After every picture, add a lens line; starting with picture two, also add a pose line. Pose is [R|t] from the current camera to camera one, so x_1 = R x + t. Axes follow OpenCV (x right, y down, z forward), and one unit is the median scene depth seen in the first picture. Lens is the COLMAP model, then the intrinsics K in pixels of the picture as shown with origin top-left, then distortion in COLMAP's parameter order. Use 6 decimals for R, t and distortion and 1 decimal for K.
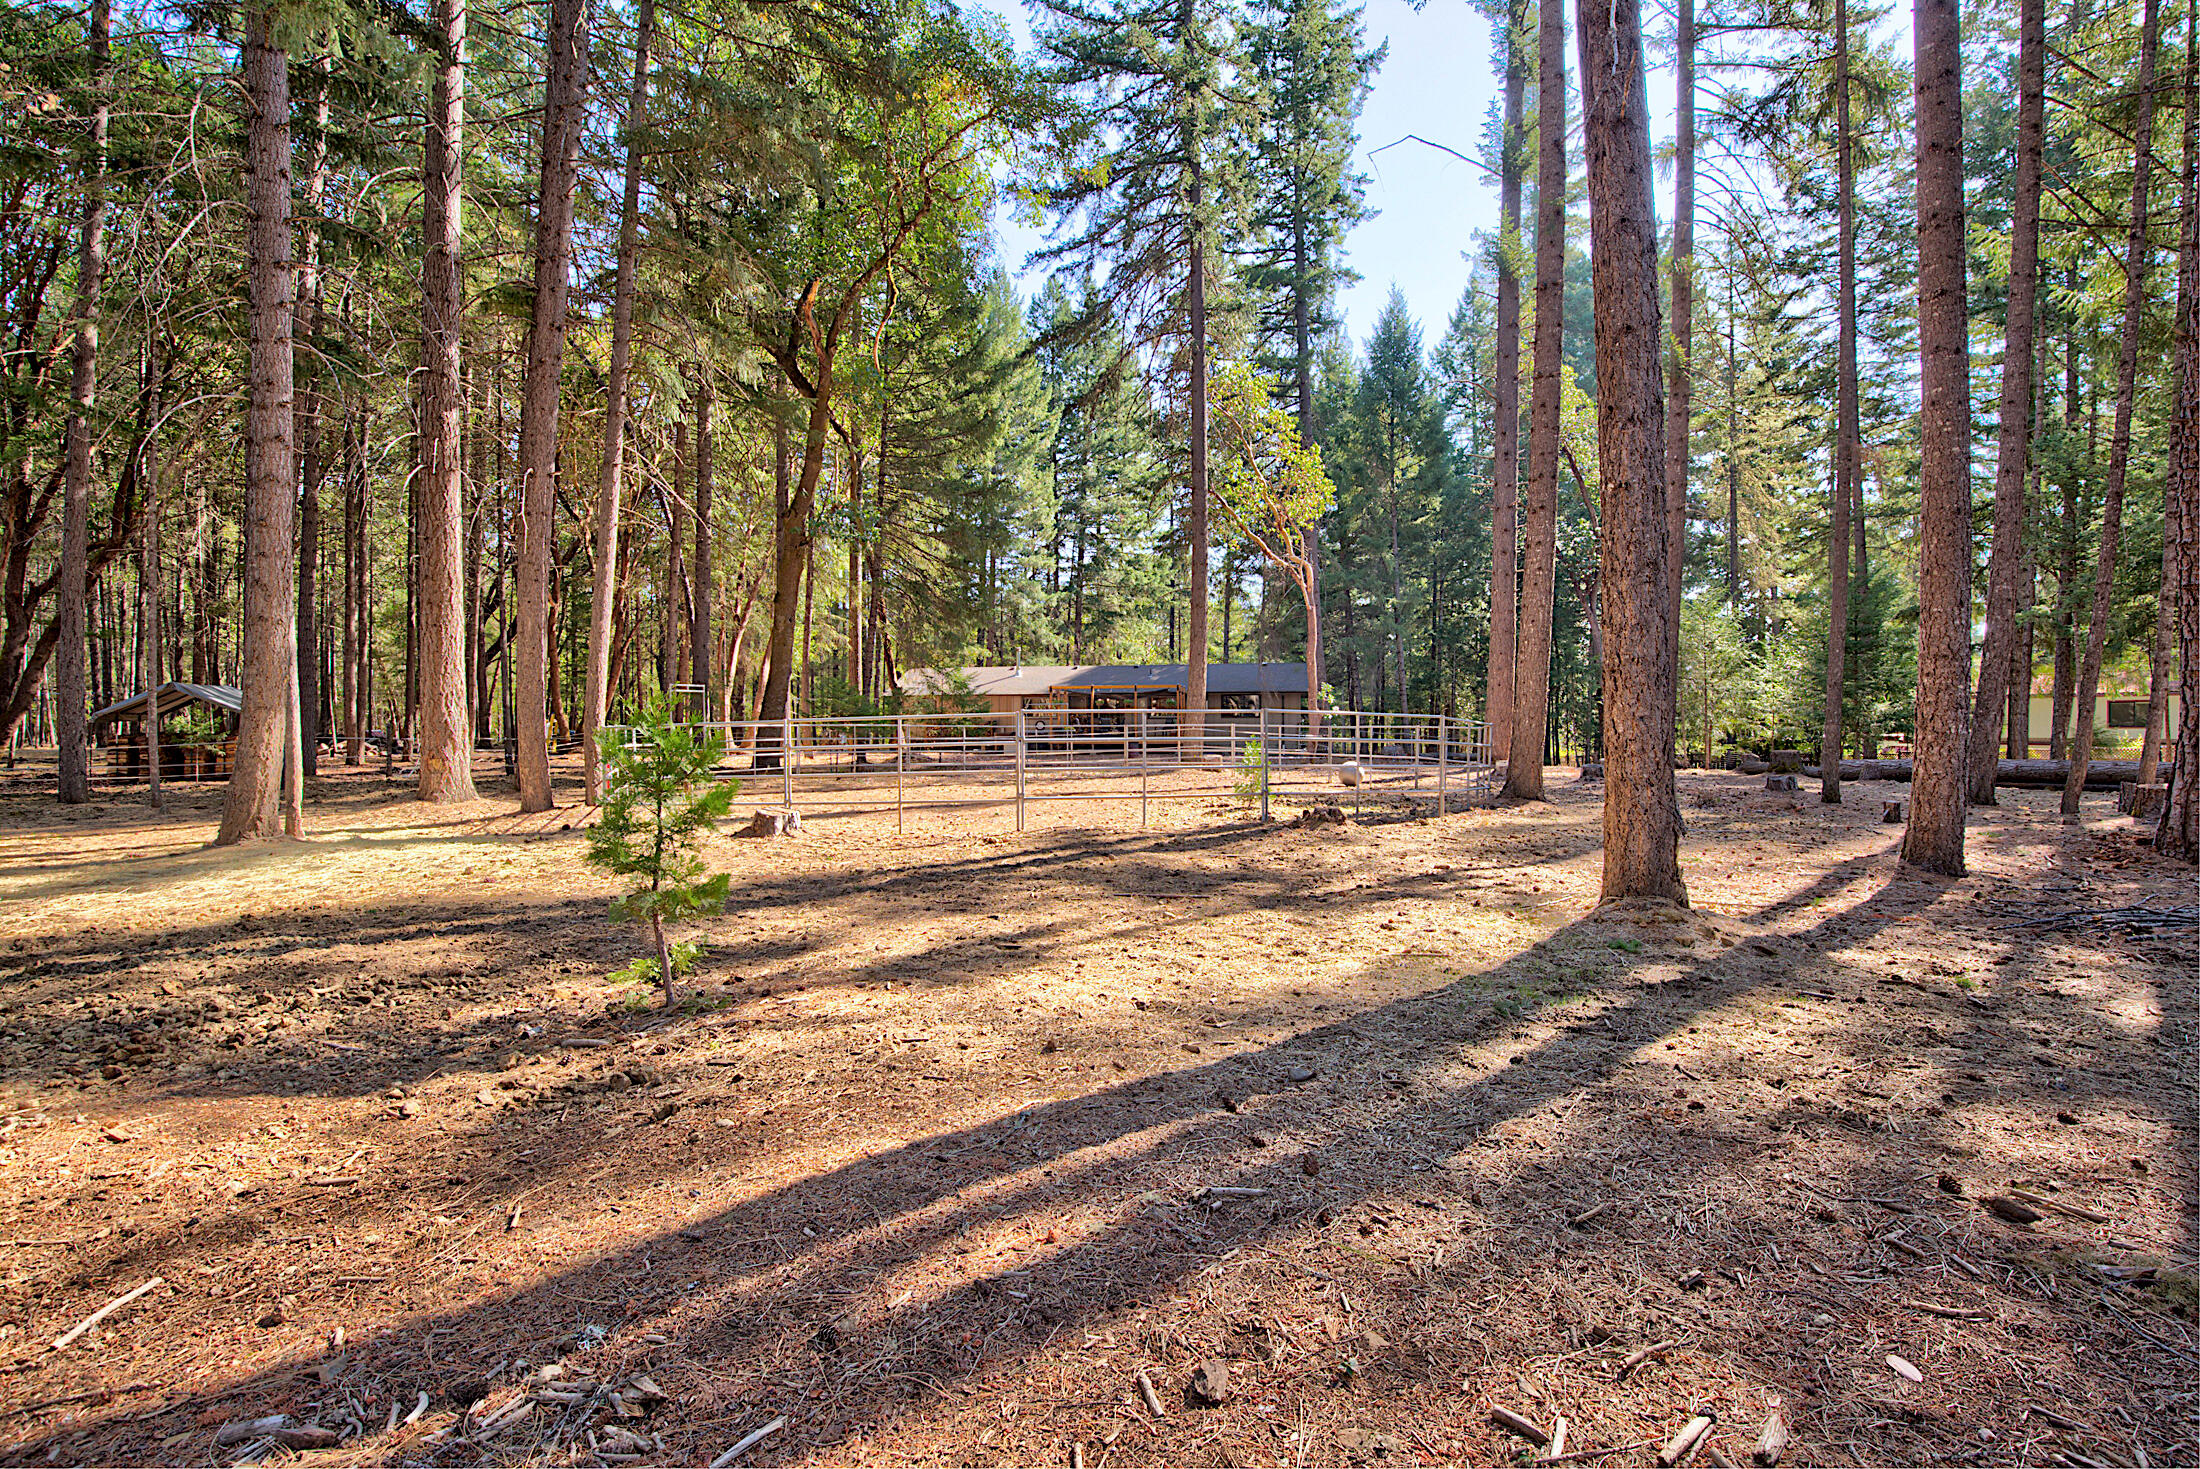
lens RADIAL K [[1001.8, 0, 1100.0], [0, 1001.8, 734.5], [0, 0, 1]] dist [0.000846, 0.000054]
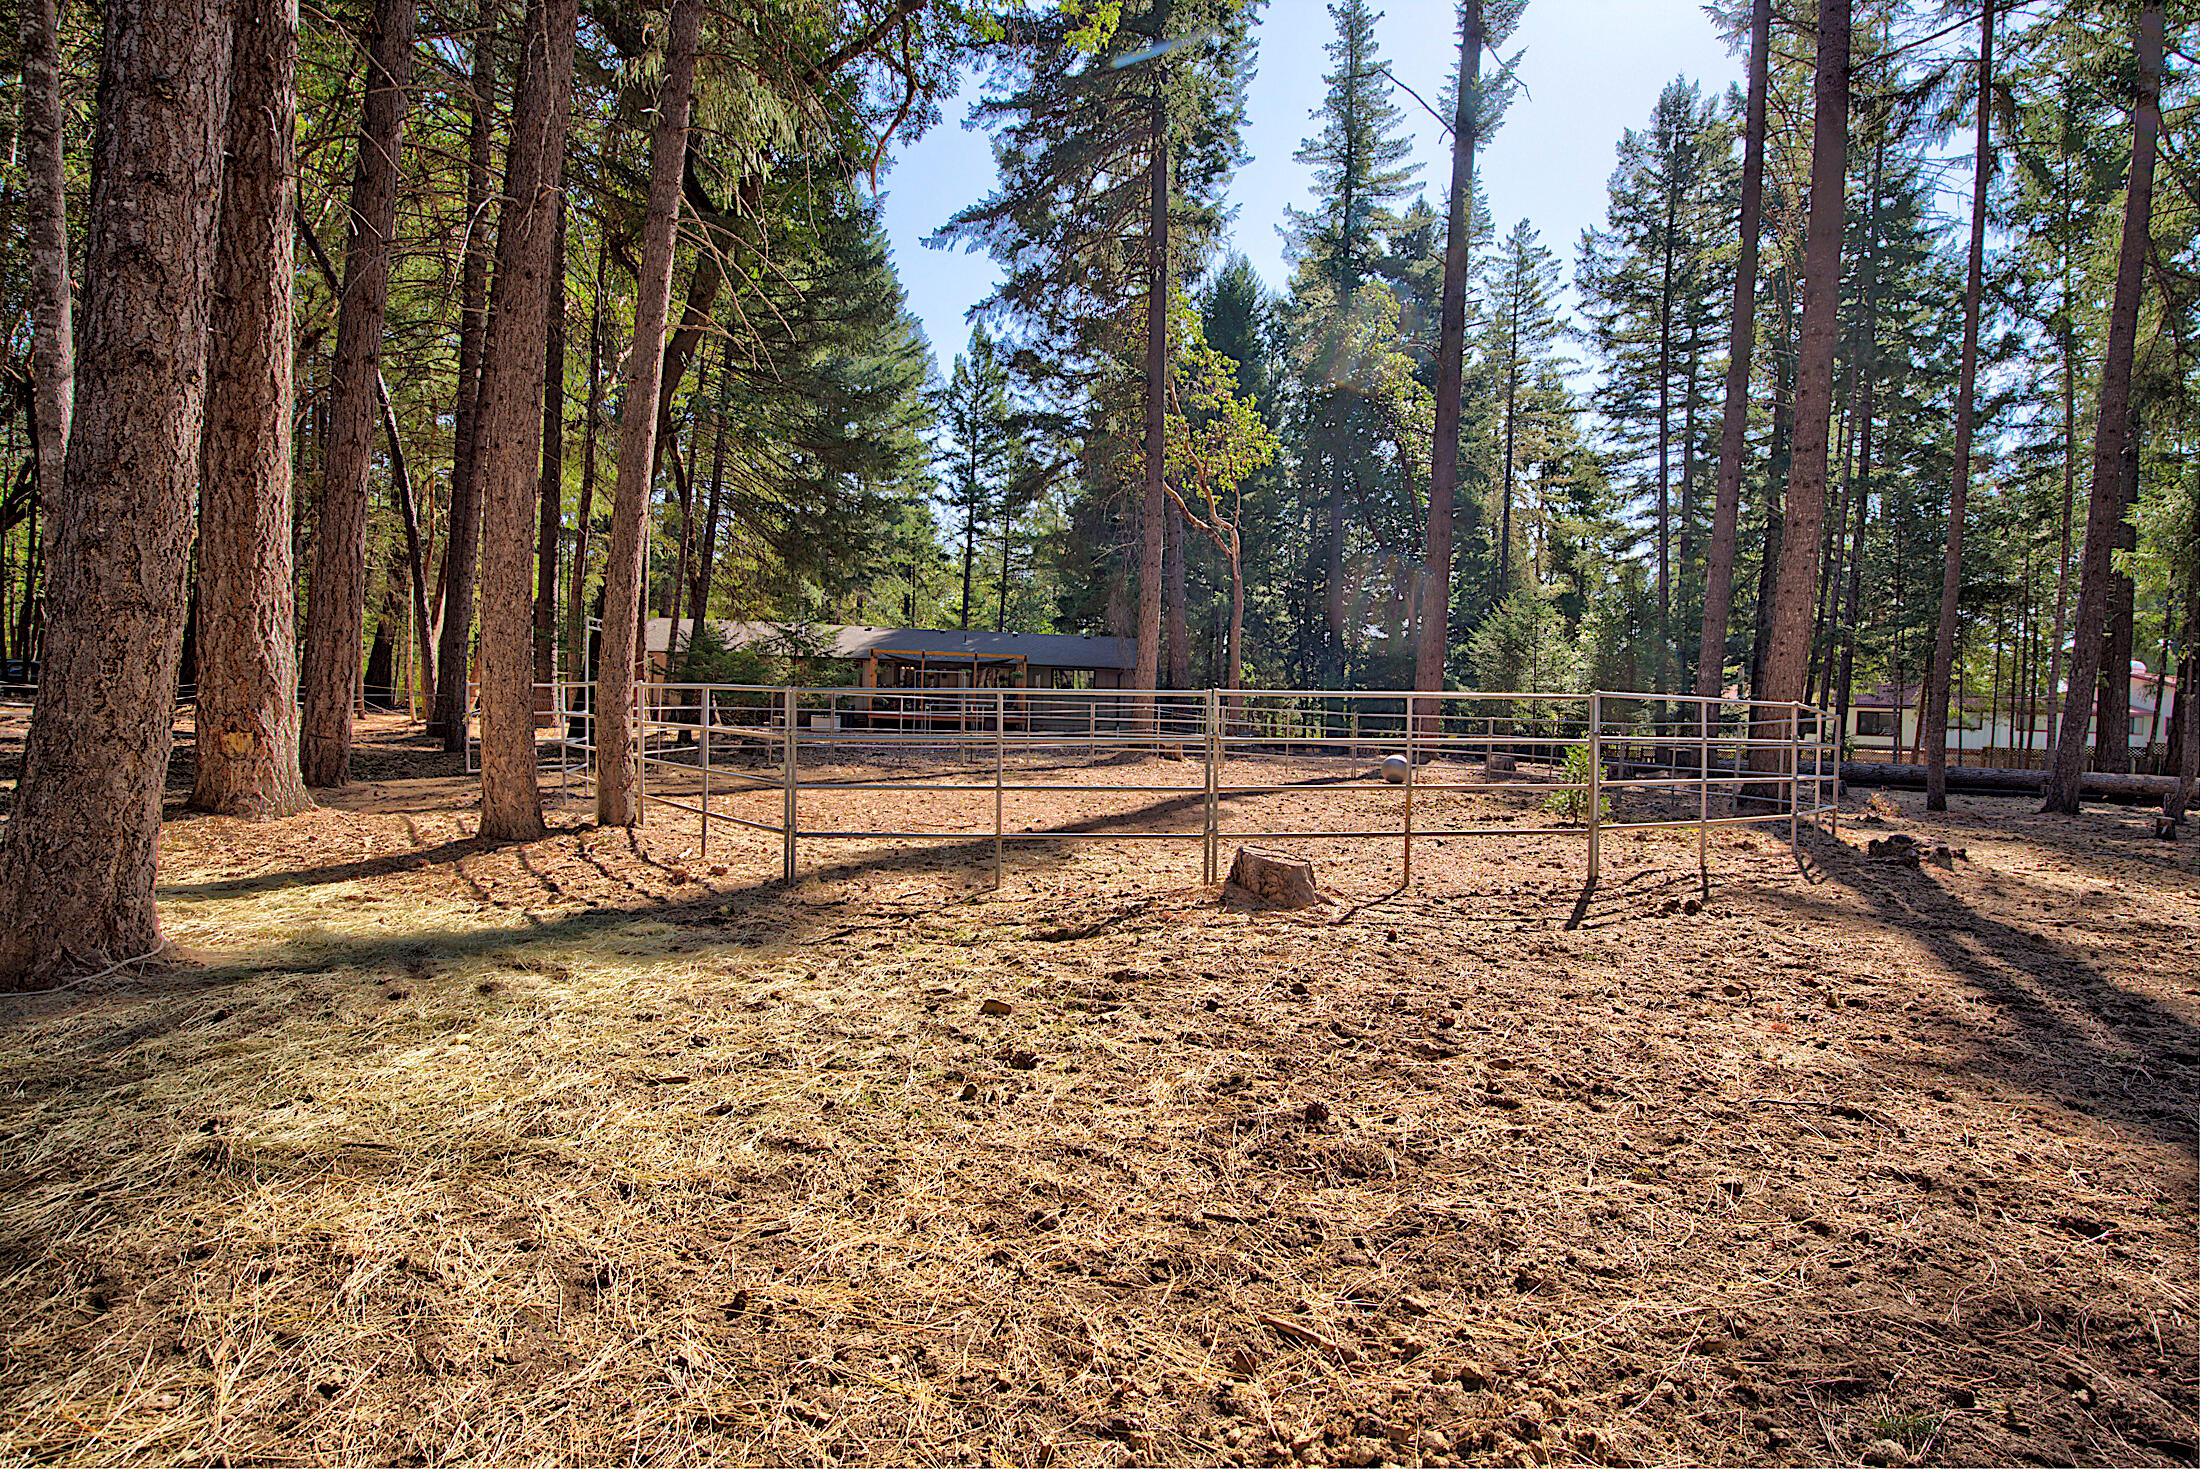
lens RADIAL K [[1025.4, 0, 1100.0], [0, 1025.4, 734.5], [0, 0, 1]] dist [-0.000103, -0.000046]
pose [[0.943064, 0.027424, 0.331479, -0.285975], [-0.034407, 0.999292, 0.015215, 0.001590], [-0.330827, -0.025754, 0.943340, 0.242451]]
